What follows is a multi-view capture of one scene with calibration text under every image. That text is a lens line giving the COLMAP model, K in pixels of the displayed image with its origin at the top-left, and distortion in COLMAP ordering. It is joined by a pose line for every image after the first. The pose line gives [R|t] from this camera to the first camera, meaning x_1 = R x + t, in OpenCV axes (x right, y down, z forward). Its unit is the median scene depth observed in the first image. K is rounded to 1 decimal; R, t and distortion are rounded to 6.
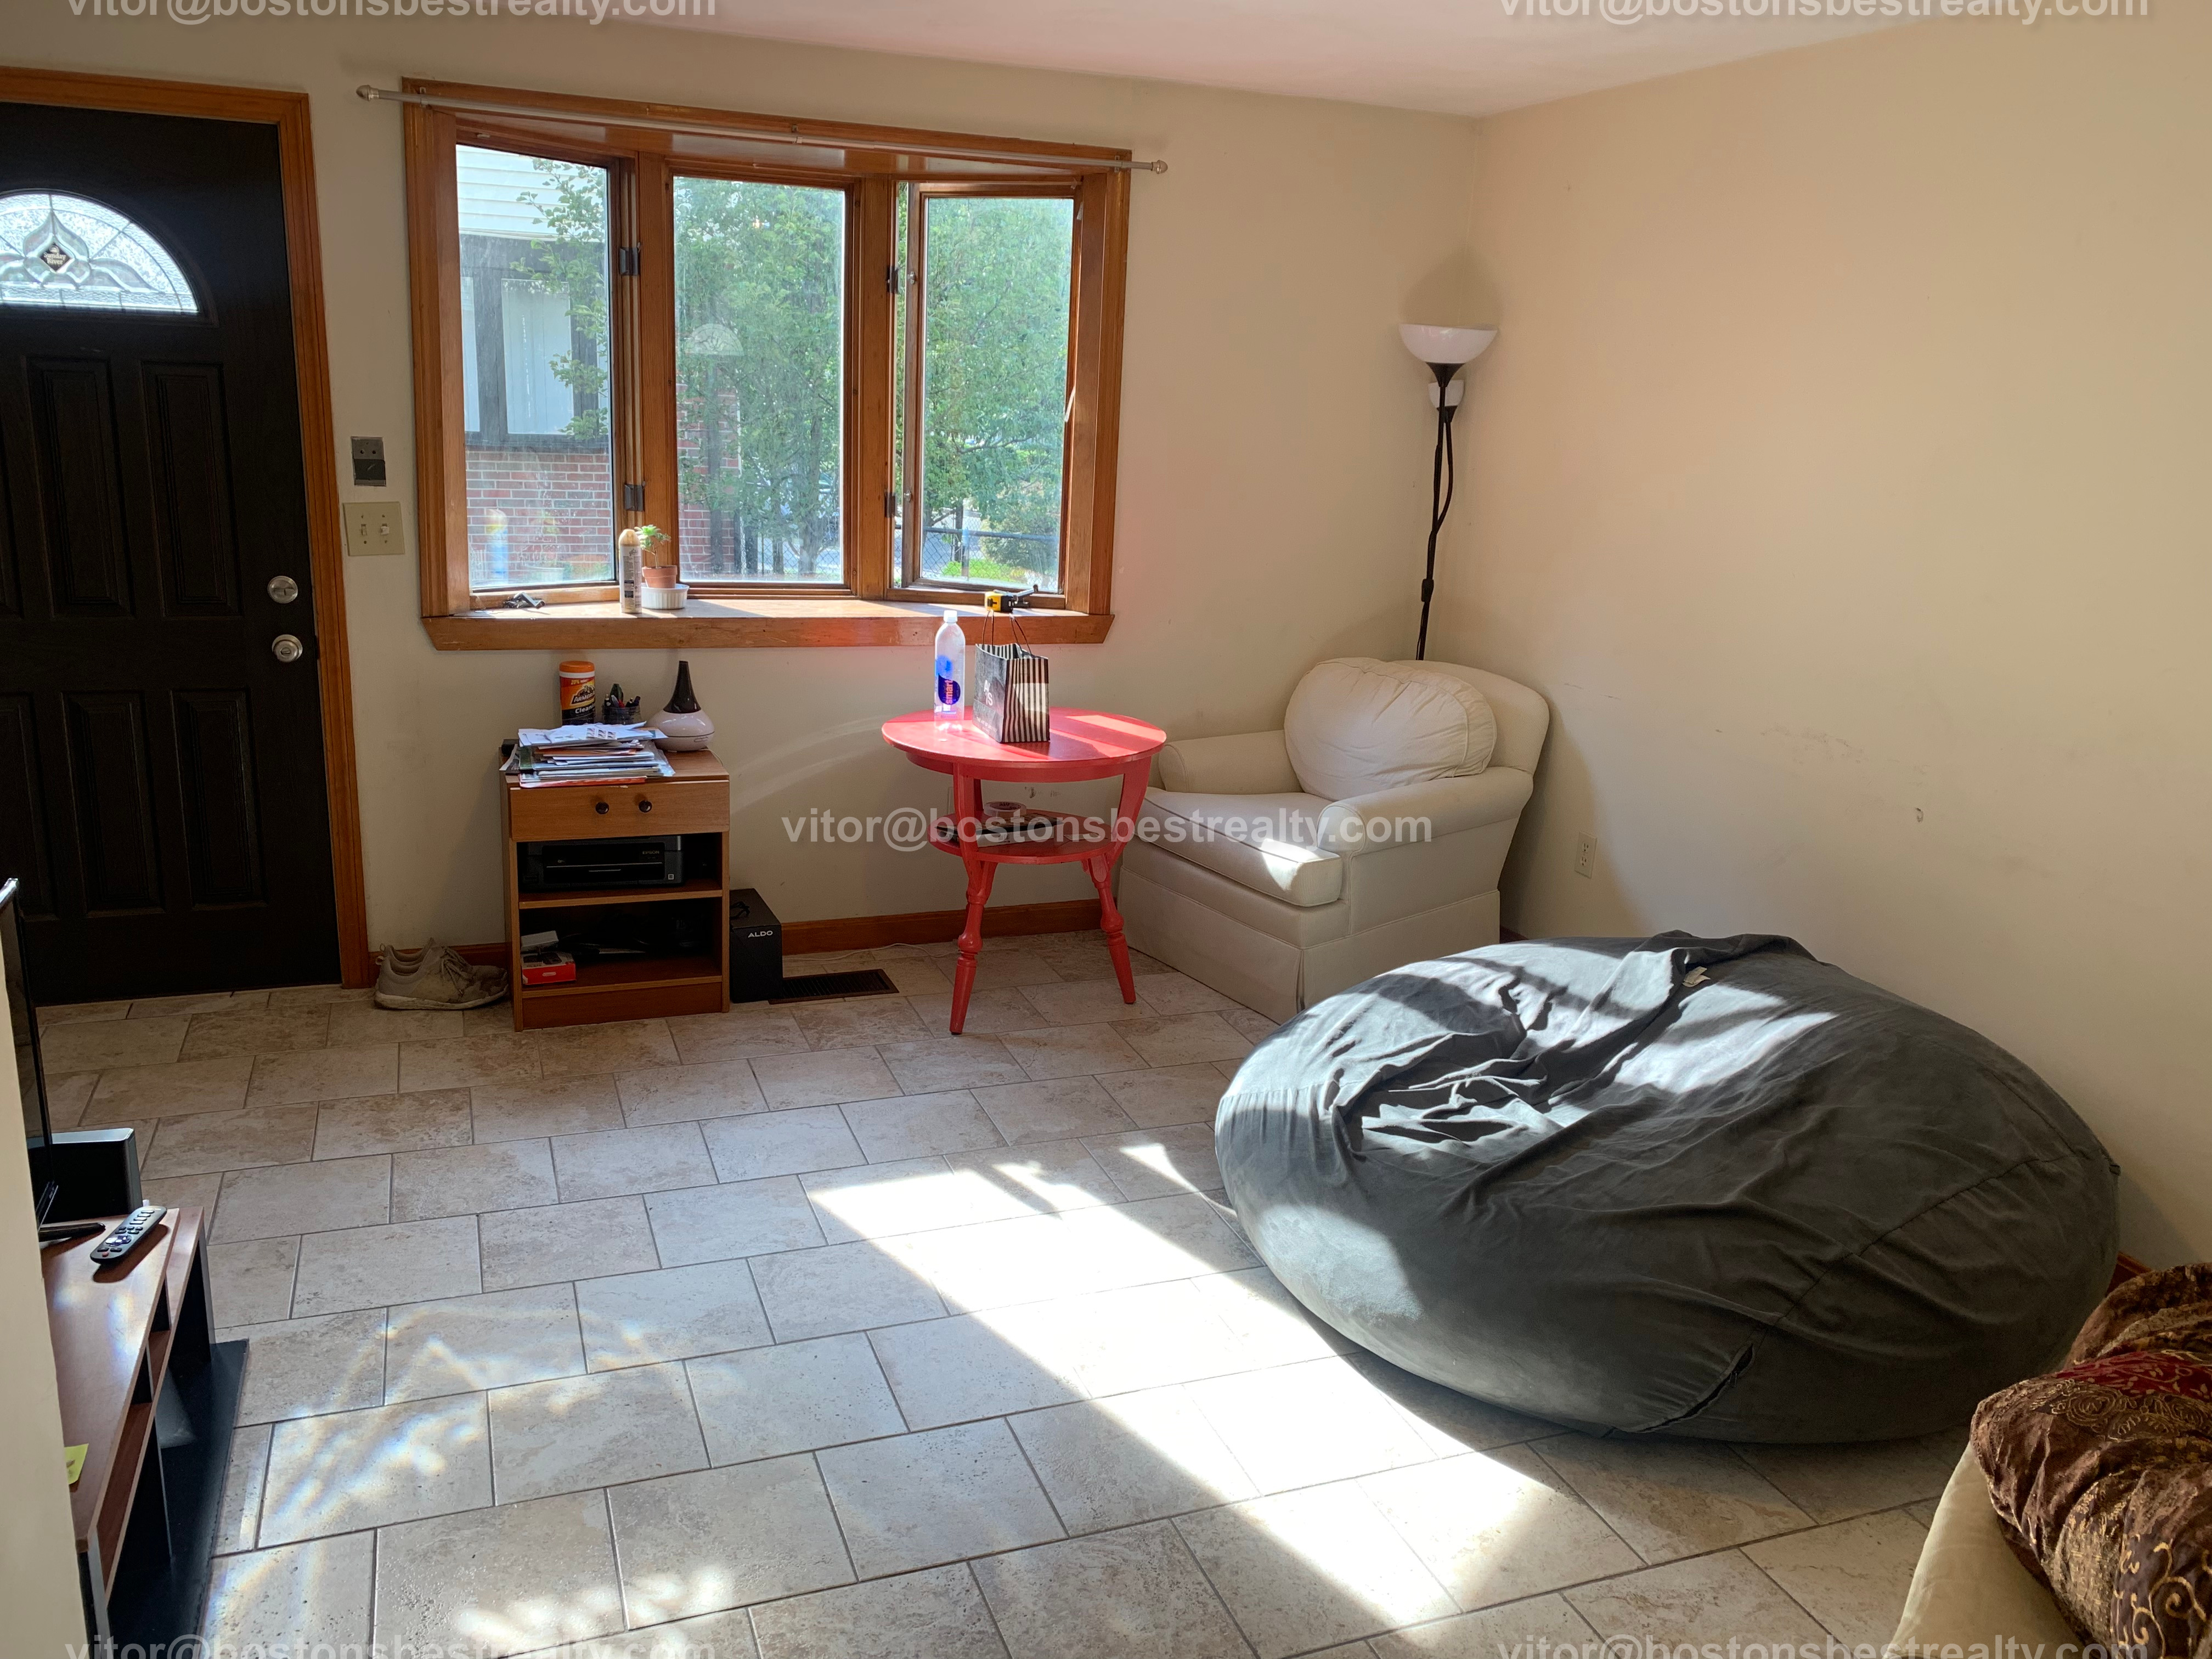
lens RADIAL K [[1694.5, 0, 1083.4], [0, 1694.5, 830.7], [0, 0, 1]] dist [0.098222, -0.227524]
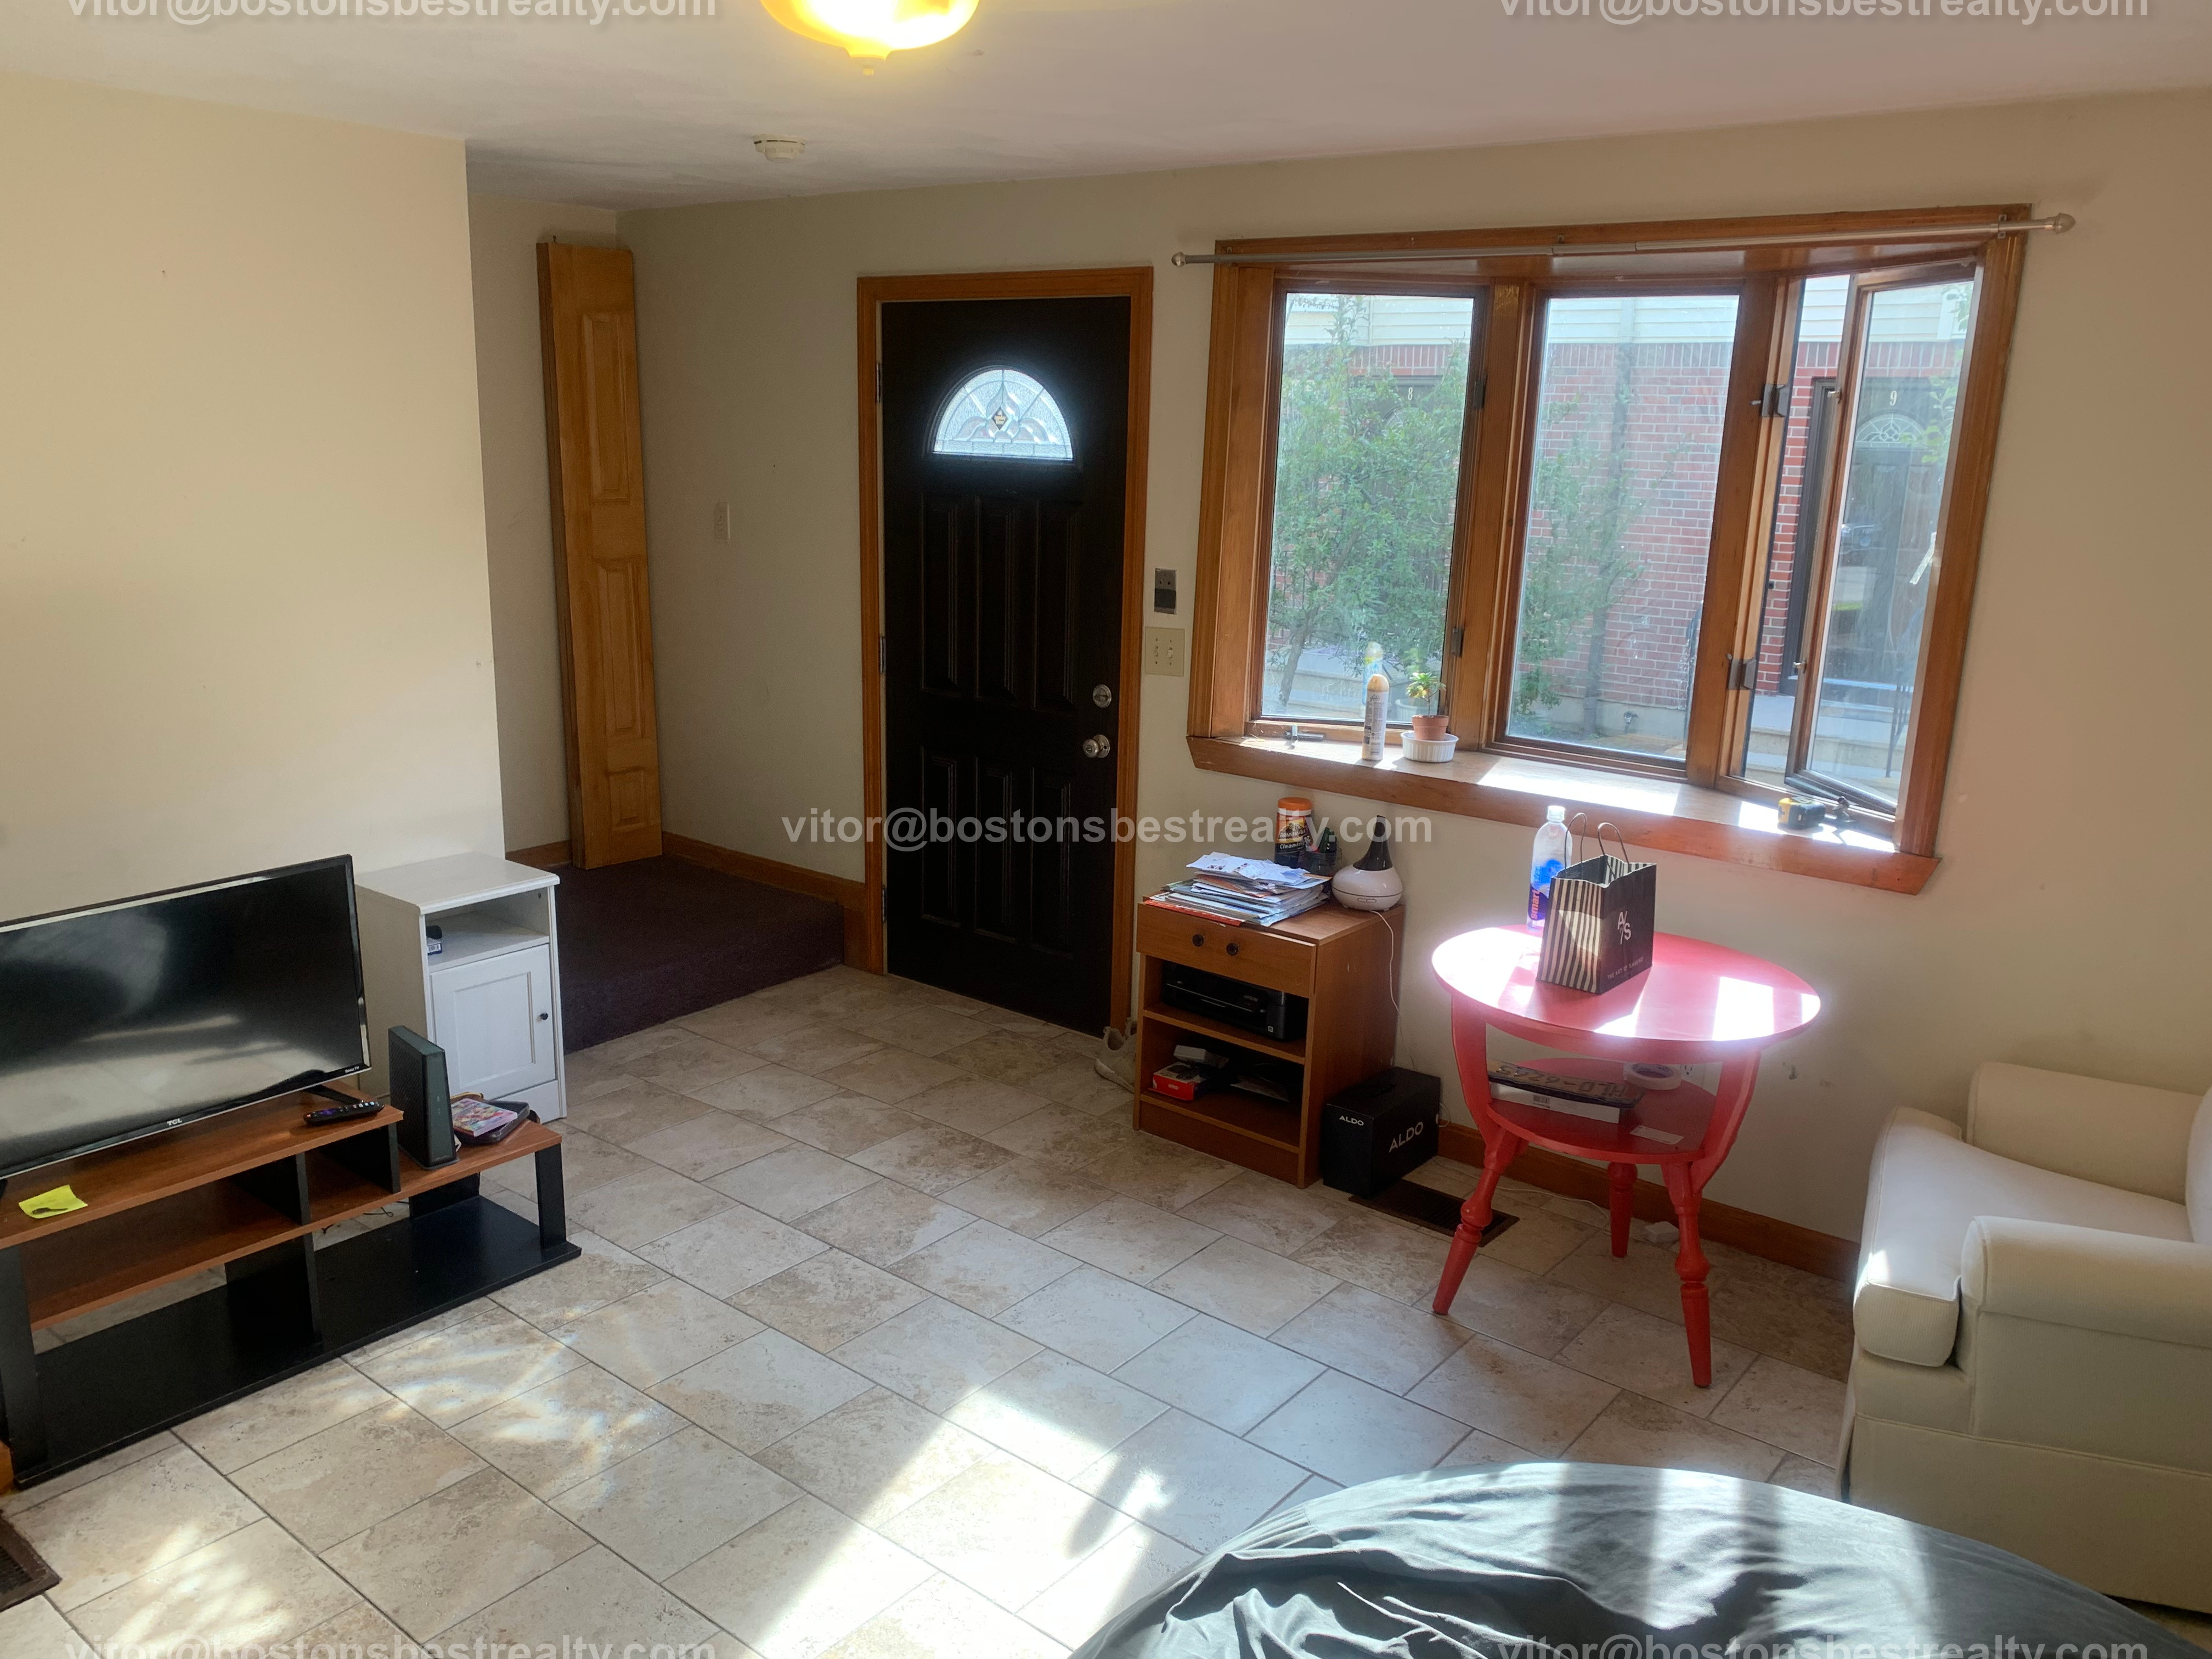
lens RADIAL K [[1600.3, 0, 1106.4], [0, 1600.3, 858.4], [0, 0, 1]] dist [-0.001290, -0.059674]
pose [[0.510216, 0.188089, -0.839227, 0.455943], [-0.227011, 0.970640, 0.079528, -0.119139], [0.829545, 0.149937, 0.537935, 0.429046]]
